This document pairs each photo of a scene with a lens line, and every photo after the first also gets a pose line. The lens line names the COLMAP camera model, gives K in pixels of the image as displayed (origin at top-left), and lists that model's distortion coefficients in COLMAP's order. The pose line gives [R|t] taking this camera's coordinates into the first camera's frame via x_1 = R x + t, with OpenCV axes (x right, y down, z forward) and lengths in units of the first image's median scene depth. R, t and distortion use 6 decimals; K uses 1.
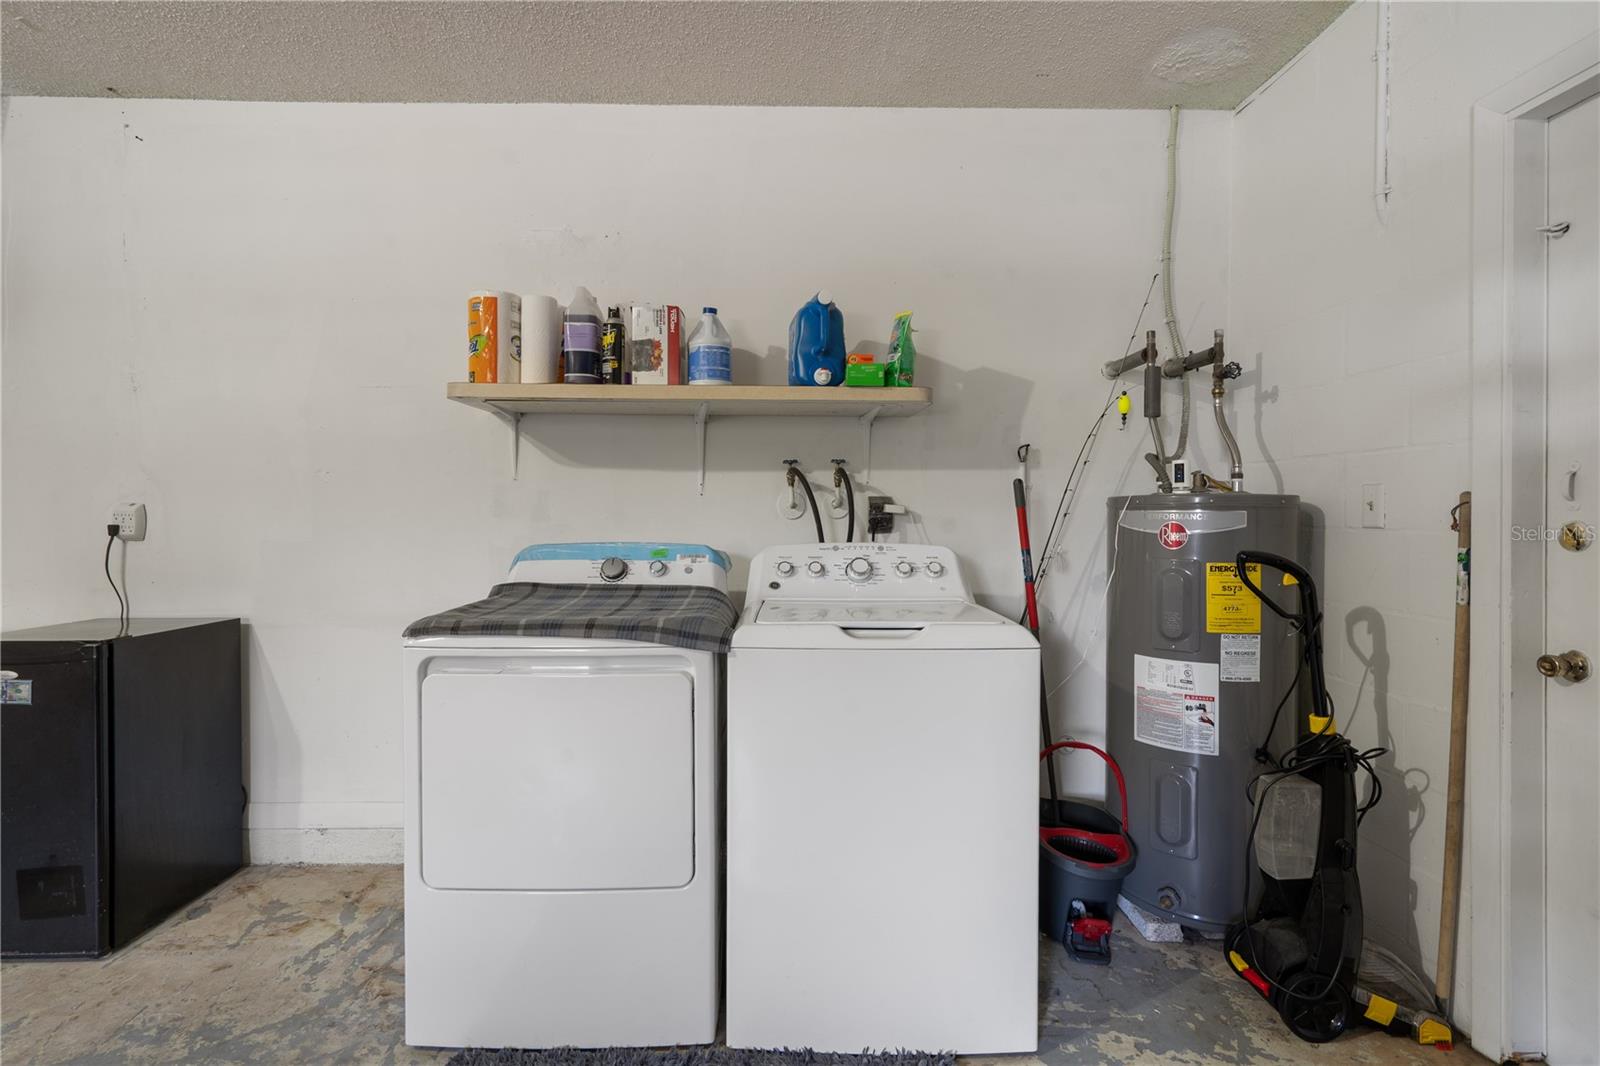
lens RADIAL K [[738.0, 0, 794.9], [0, 738.0, 522.9], [0, 0, 1]] dist [0.001217, -0.000577]
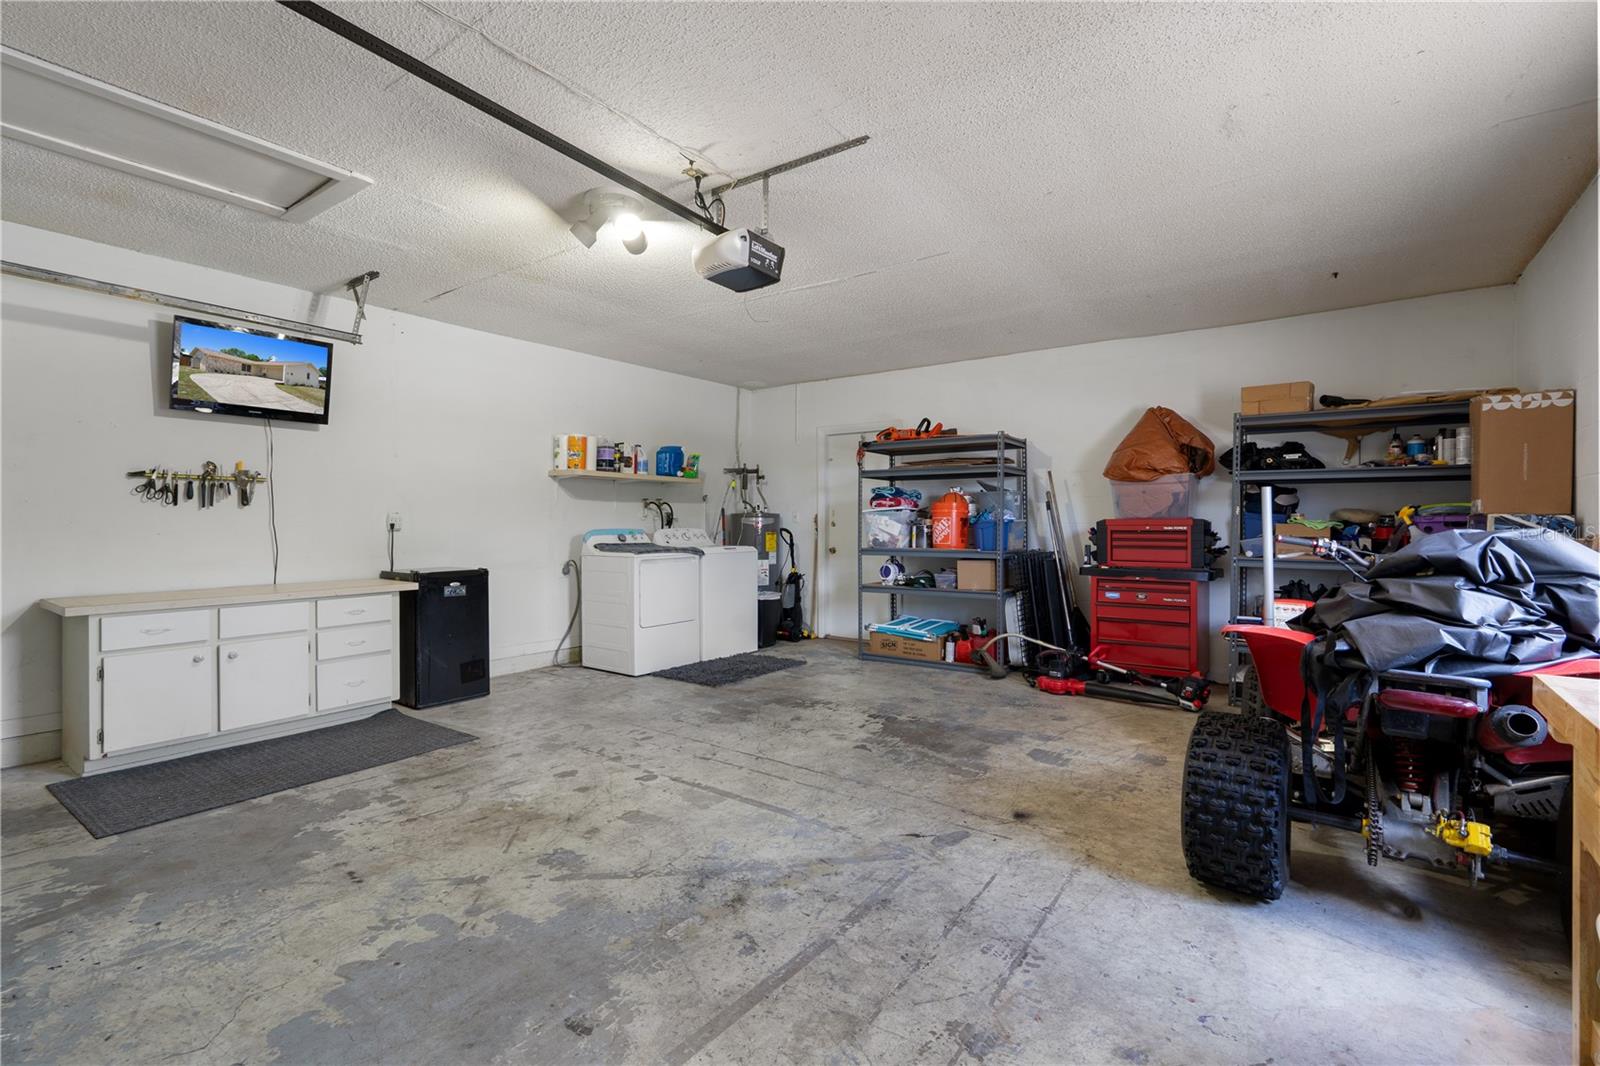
lens RADIAL K [[738.0, 0, 801.5], [0, 738.0, 528.3], [0, 0, 1]] dist [0.001217, -0.000577]
pose [[0.610449, -0.010880, 0.791981, -2.030027], [0.007245, 0.999941, 0.008153, 0.006068], [-0.792023, 0.000761, 0.610491, -1.247985]]
